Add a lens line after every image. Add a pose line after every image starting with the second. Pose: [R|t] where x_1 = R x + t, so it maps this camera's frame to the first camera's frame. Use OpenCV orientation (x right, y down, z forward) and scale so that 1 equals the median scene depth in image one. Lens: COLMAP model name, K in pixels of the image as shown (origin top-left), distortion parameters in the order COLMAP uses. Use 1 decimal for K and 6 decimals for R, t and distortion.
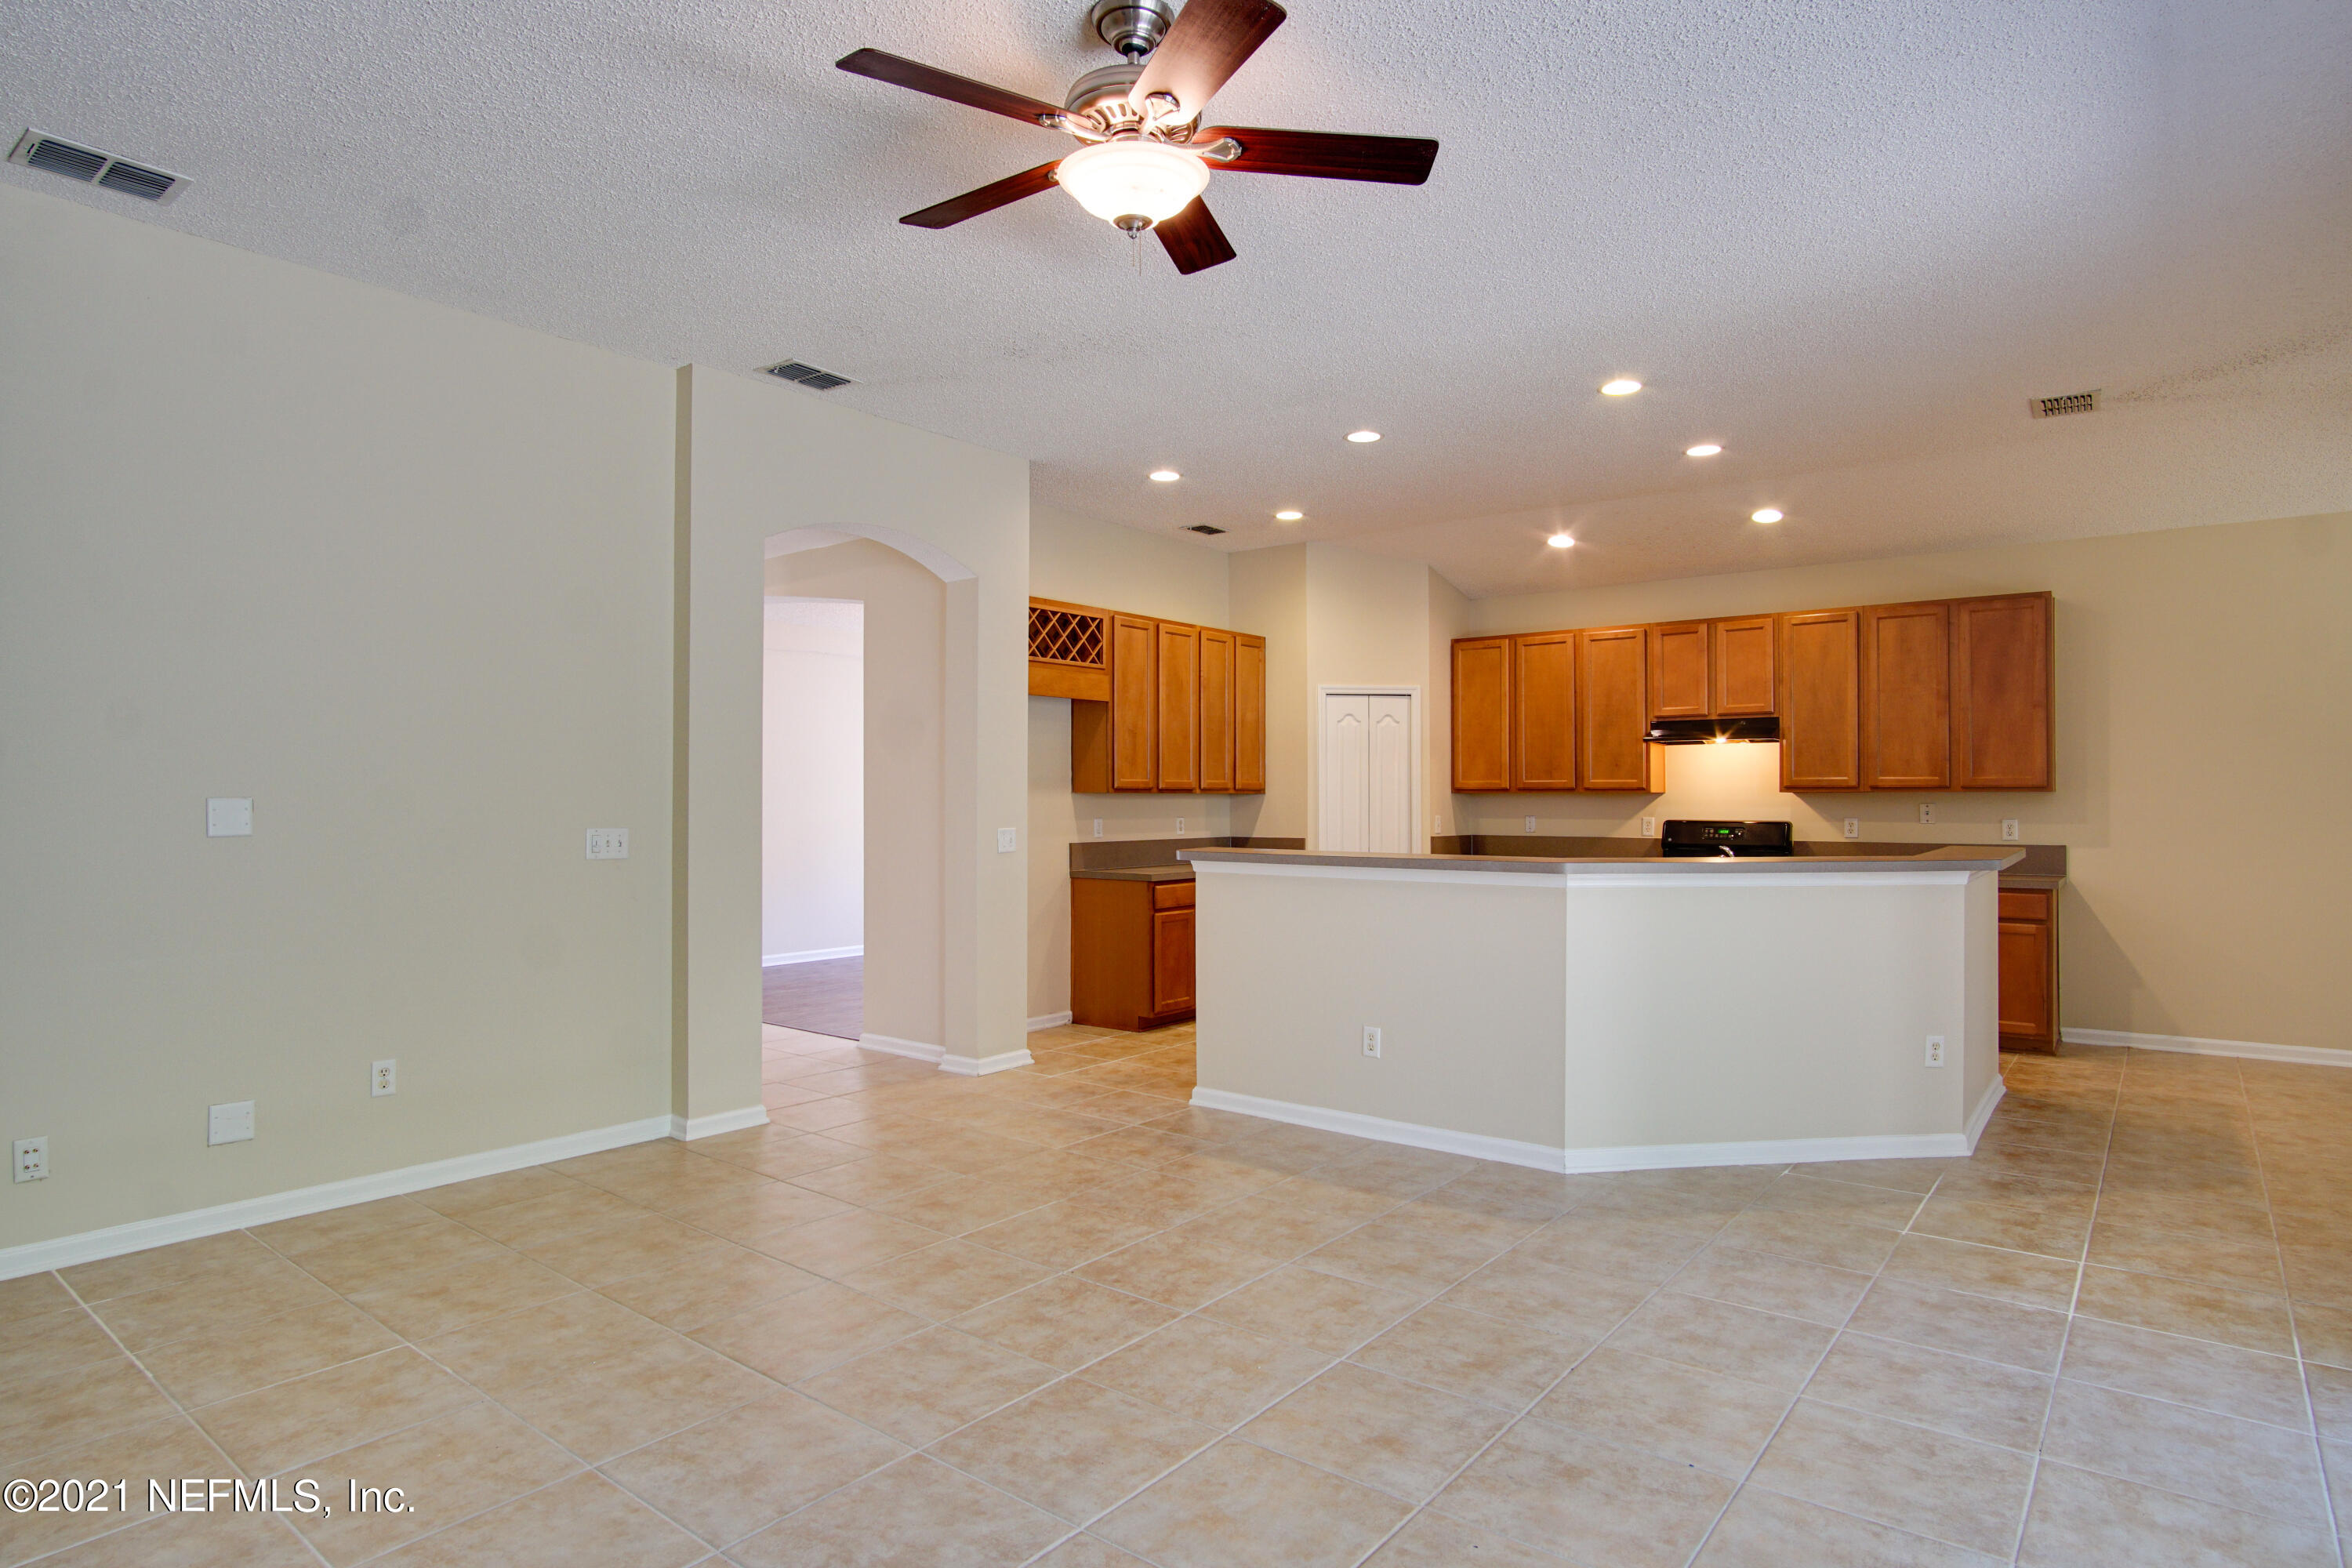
lens RADIAL K [[1275.8, 0, 1190.5], [0, 1275.8, 789.5], [0, 0, 1]] dist [-0.030225, 0.007331]
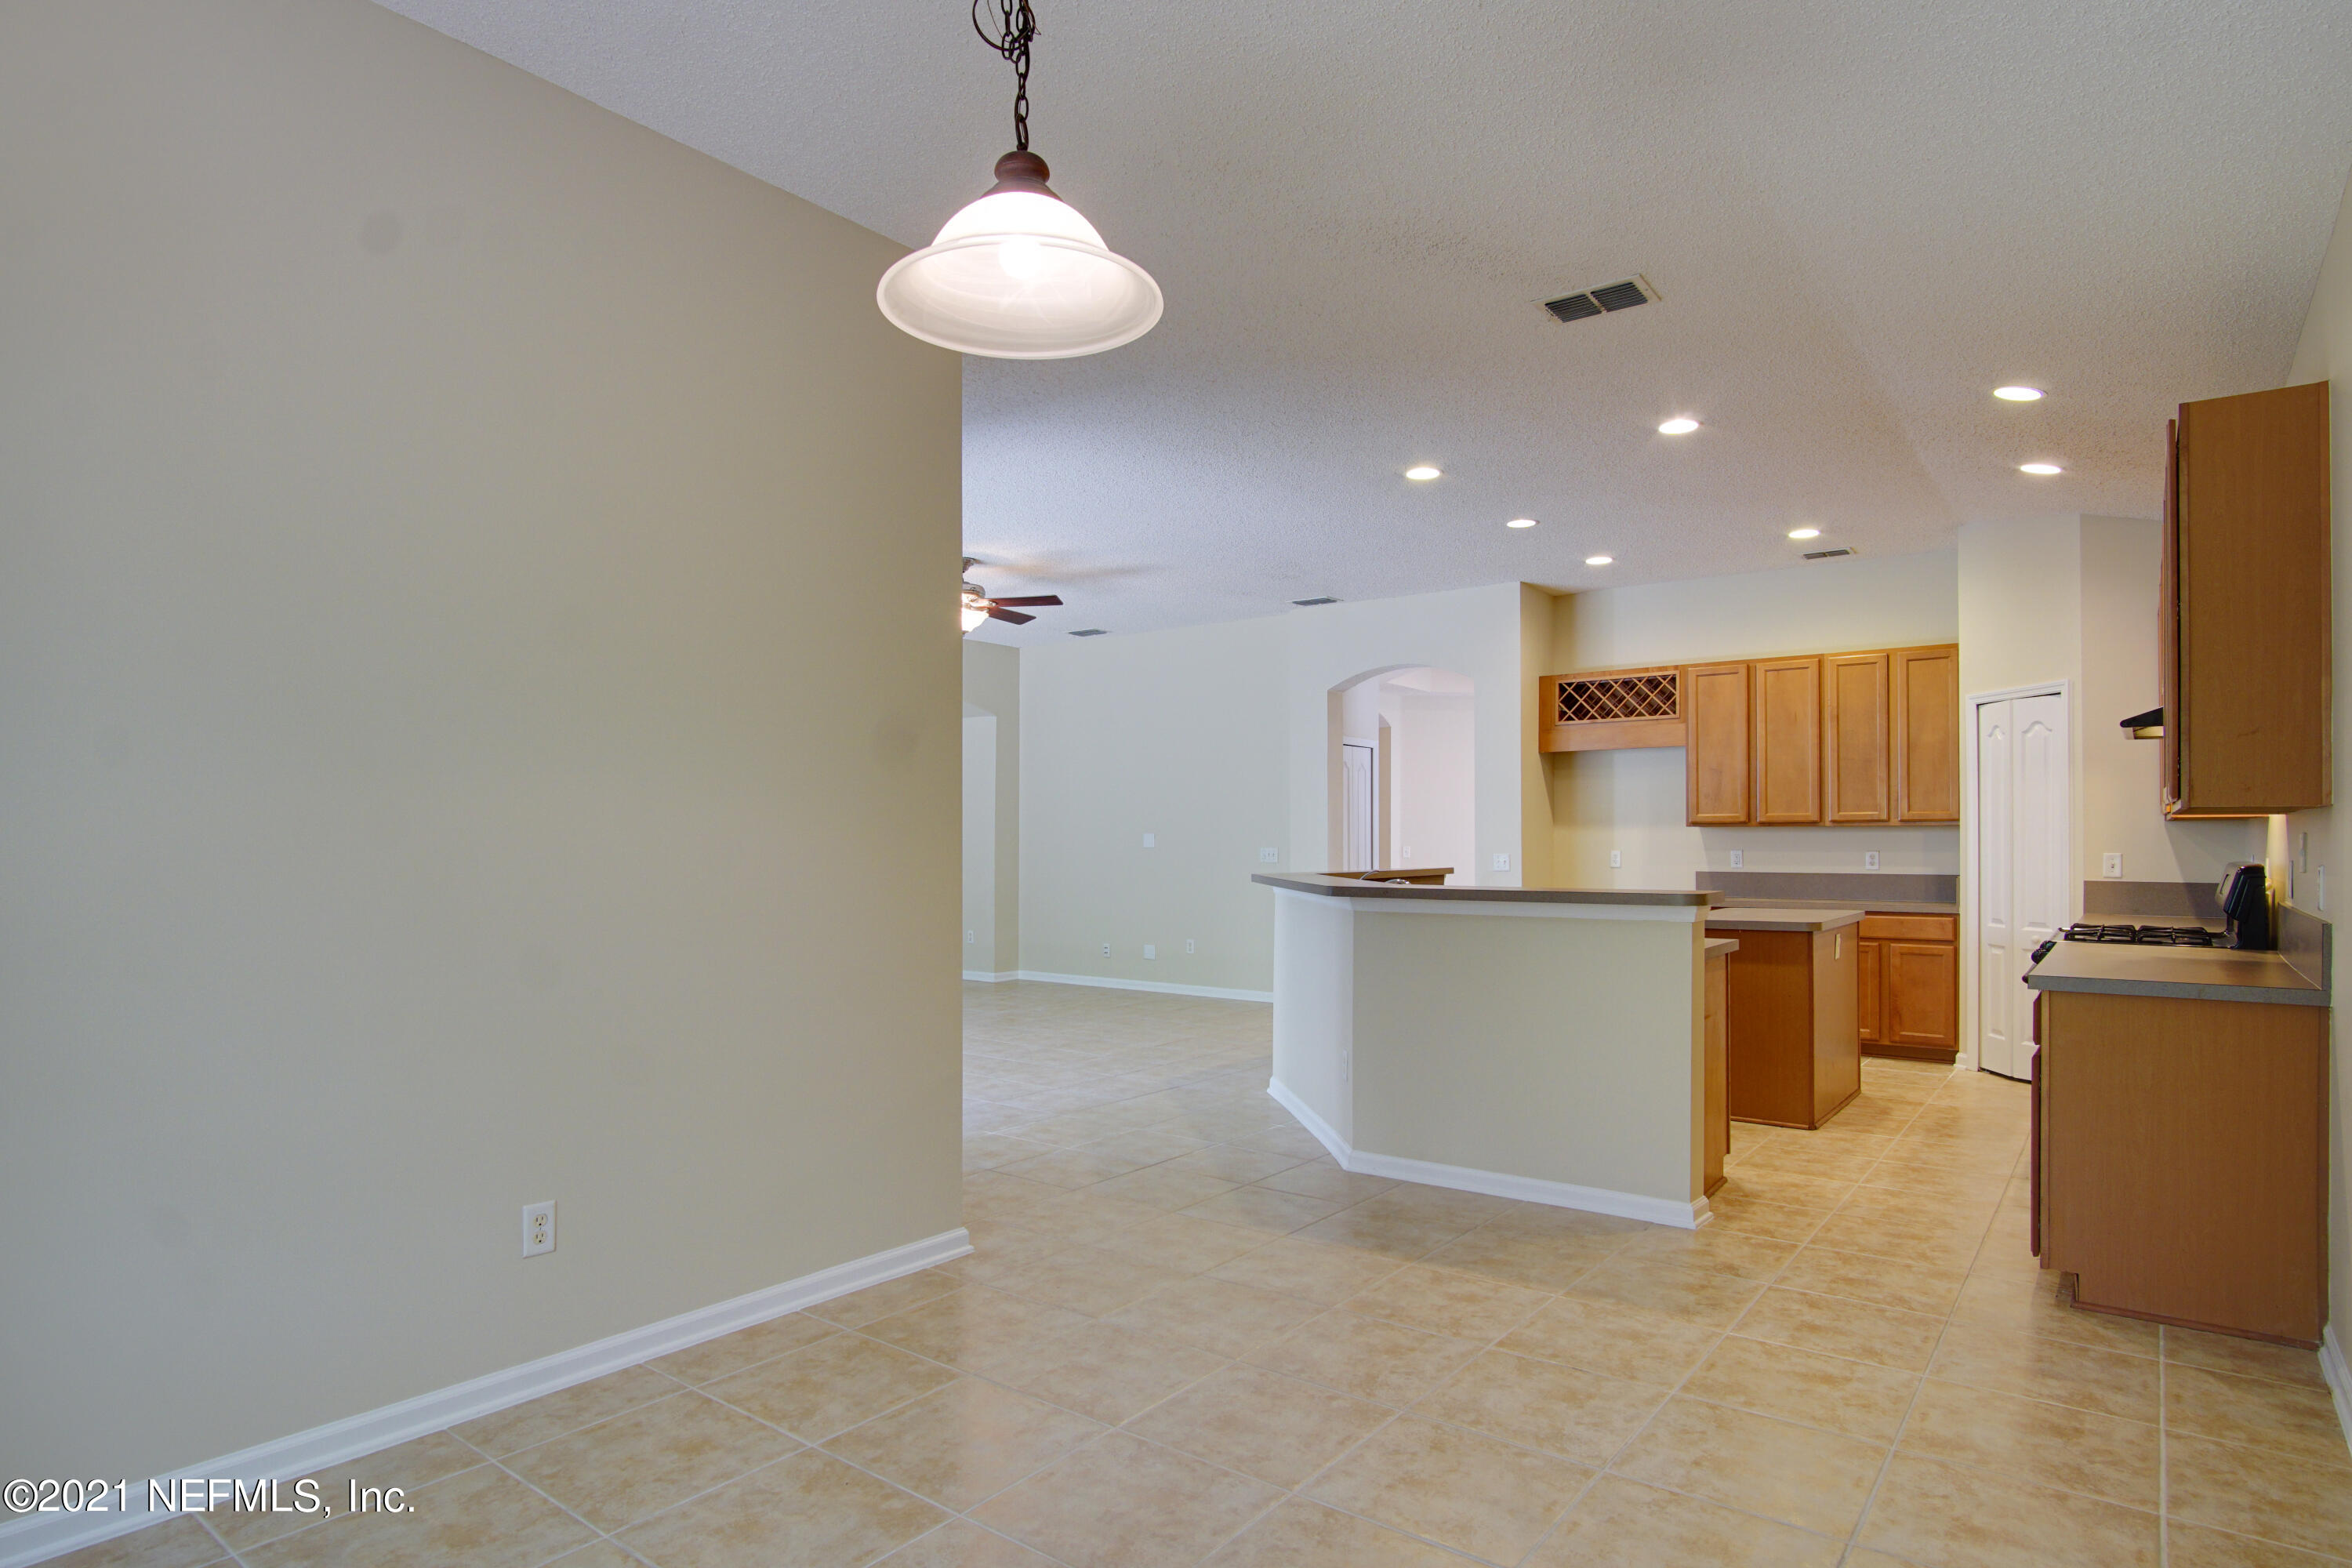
lens RADIAL K [[1304.8, 0, 1161.8], [0, 1304.8, 836.5], [0, 0, 1]] dist [-0.024937, -0.000922]
pose [[-0.005786, -0.002360, -0.999980, 1.126901], [0.009178, 0.999955, -0.002413, 0.009779], [0.999941, -0.009192, -0.005764, 0.559509]]
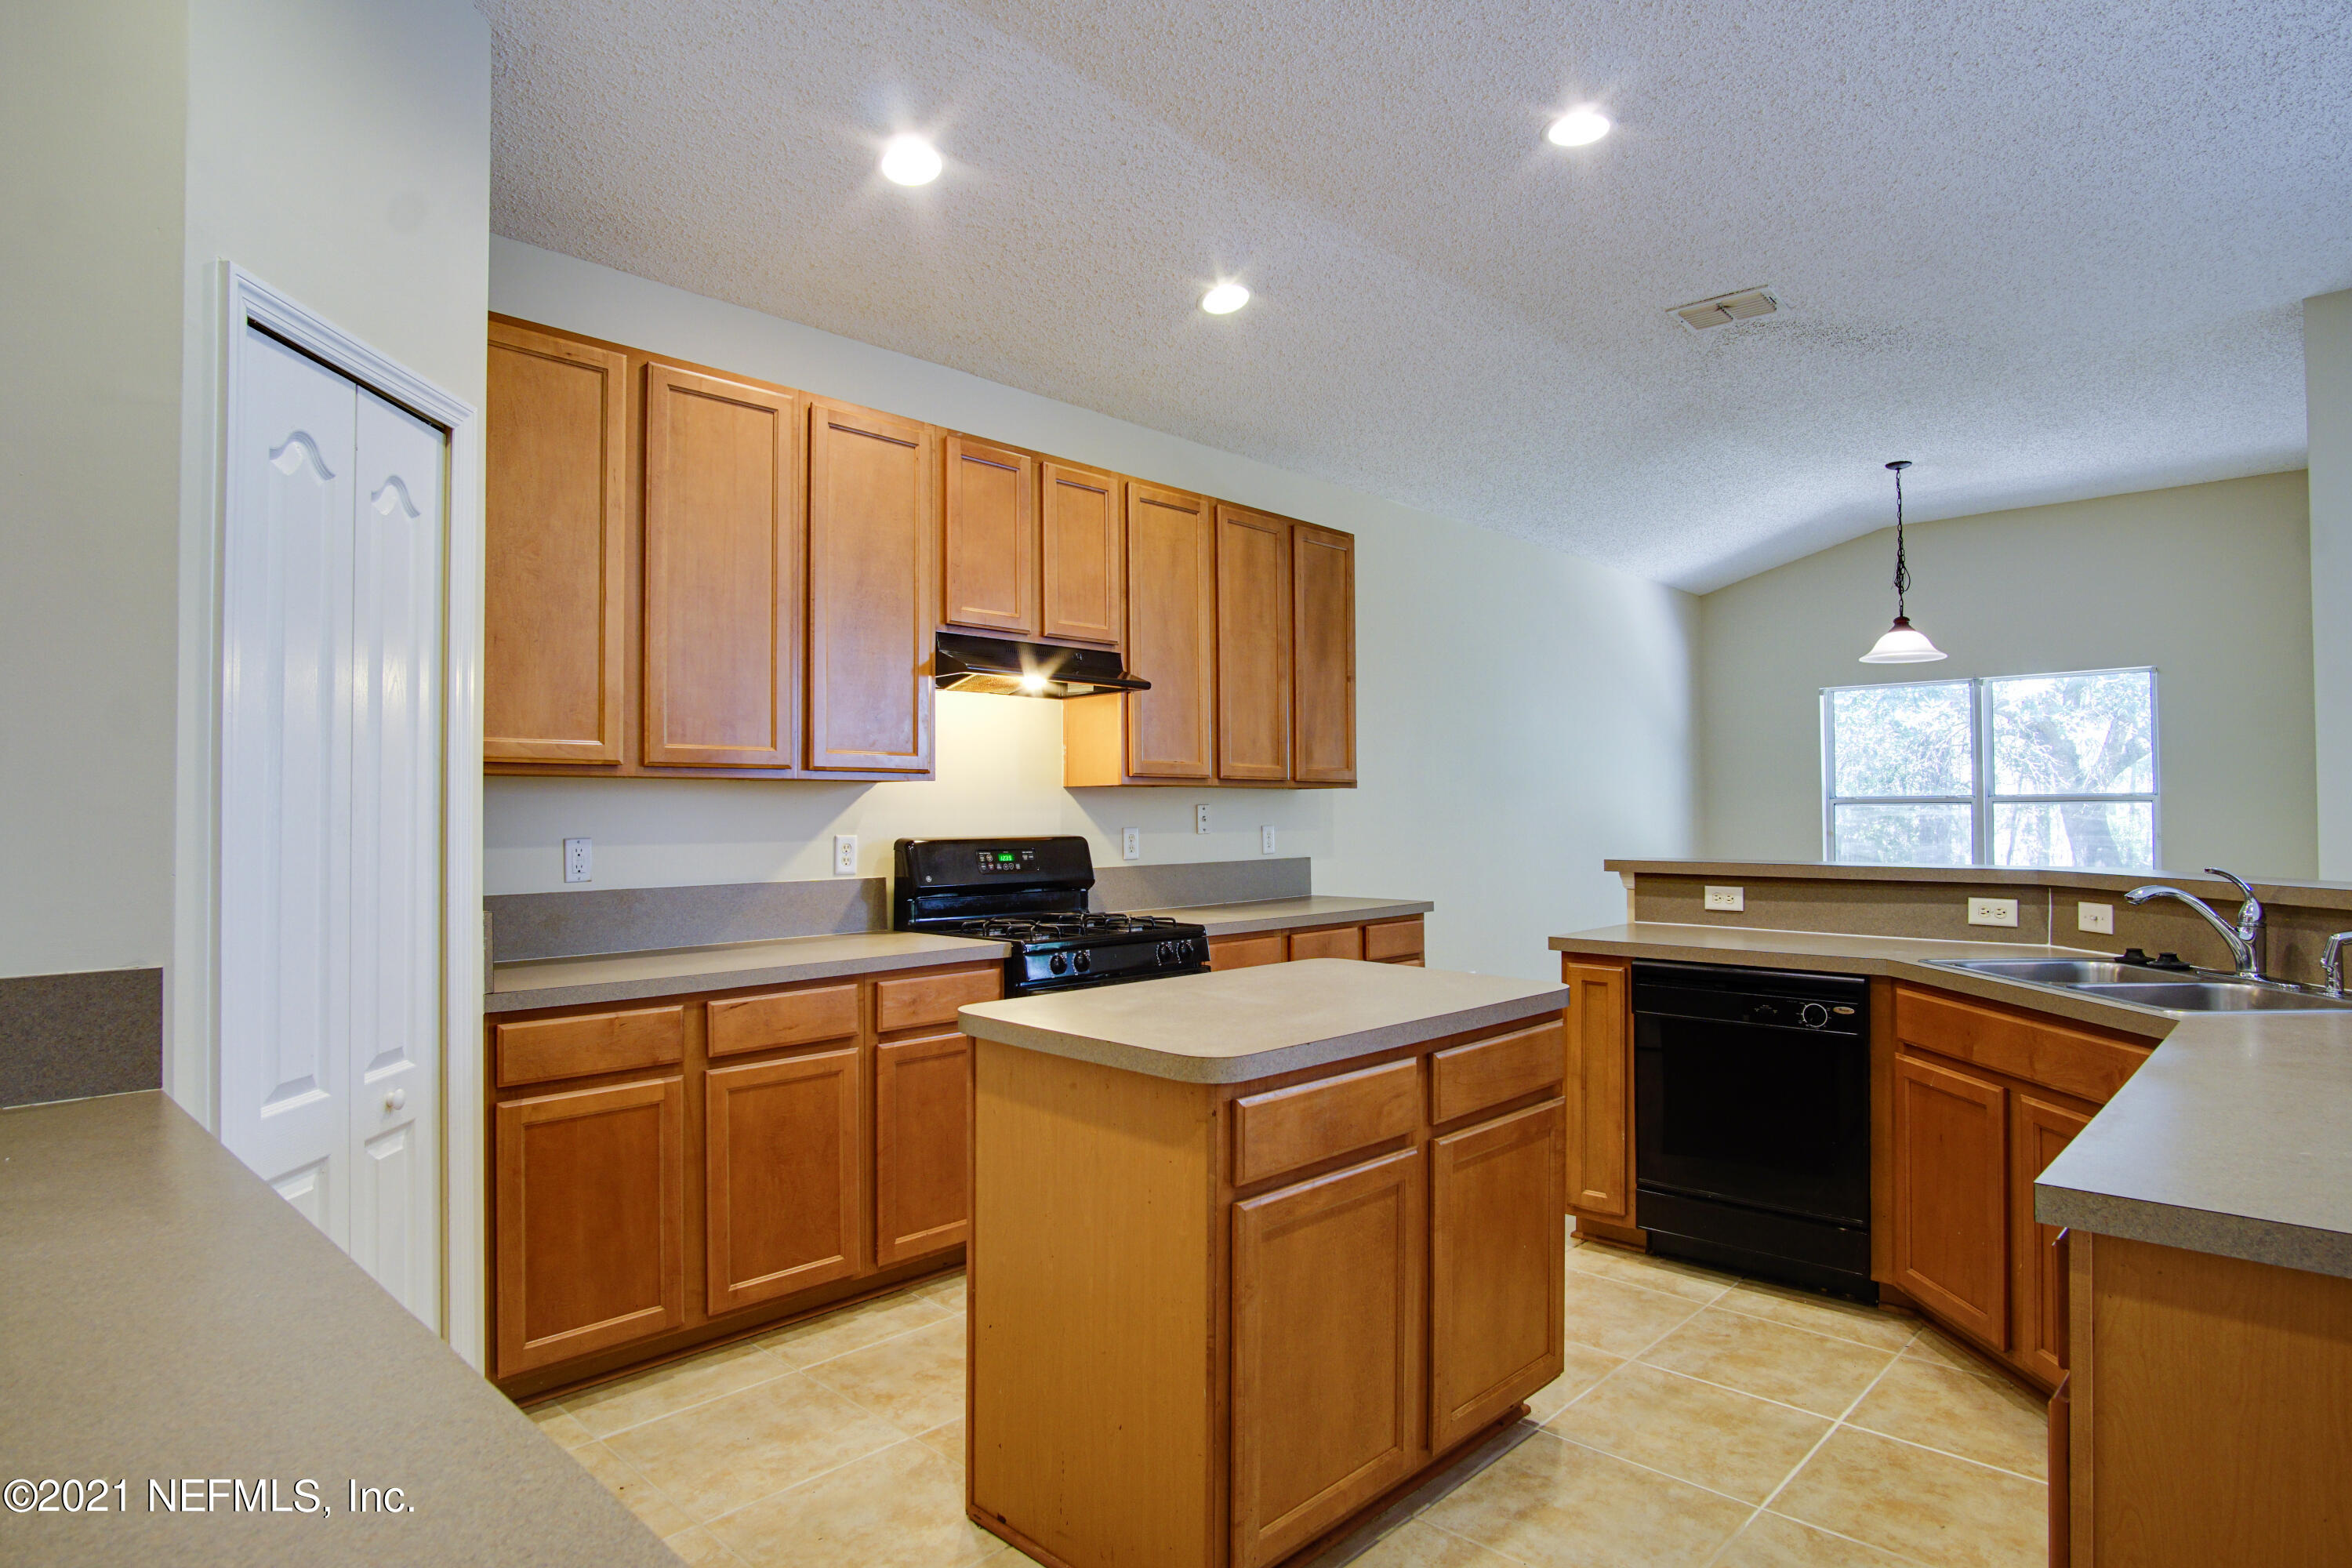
lens RADIAL K [[1275.8, 0, 1192.8], [0, 1275.8, 796.2], [0, 0, 1]] dist [-0.030225, 0.007331]
pose [[0.097337, 0.011360, 0.995187, -0.112556], [-0.000670, 0.999935, -0.011349, 0.014601], [-0.995251, 0.000438, 0.097338, 0.959885]]
